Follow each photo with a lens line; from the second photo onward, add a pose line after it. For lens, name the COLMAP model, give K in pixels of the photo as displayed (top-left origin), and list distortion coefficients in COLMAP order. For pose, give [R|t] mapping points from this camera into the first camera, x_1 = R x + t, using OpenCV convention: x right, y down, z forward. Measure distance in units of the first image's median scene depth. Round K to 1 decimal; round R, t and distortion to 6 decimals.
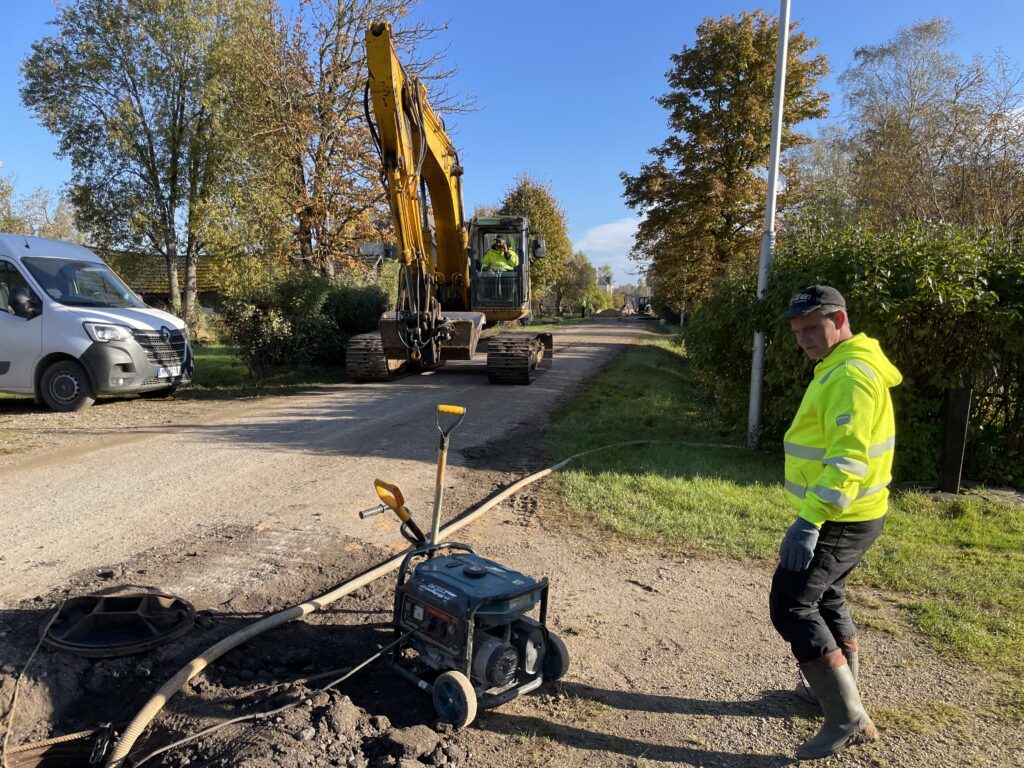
lens RADIAL K [[774.4, 0, 532.5], [0, 774.4, 385.1], [0, 0, 1]] dist [0.083659, 0.000371]
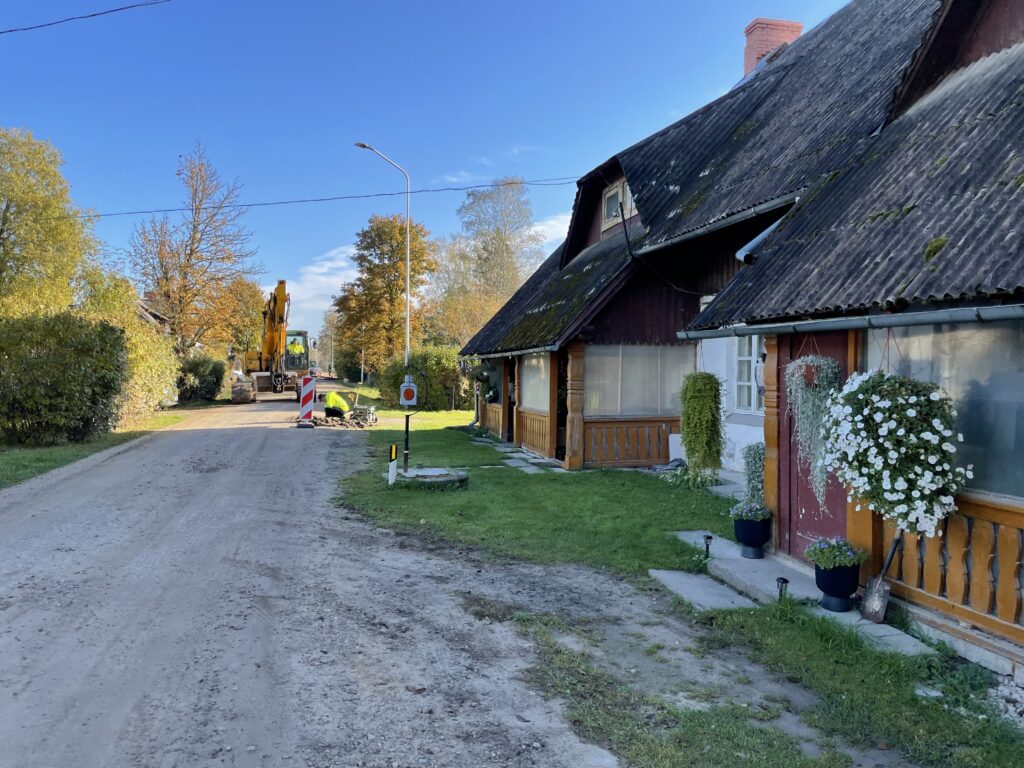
lens RADIAL K [[774.4, 0, 532.5], [0, 774.4, 385.1], [0, 0, 1]] dist [0.083659, 0.000371]
pose [[0.910558, -0.027130, 0.412490, -0.208822], [0.060261, 0.995896, -0.067523, 0.081403], [-0.408965, 0.086340, 0.908456, -0.790961]]
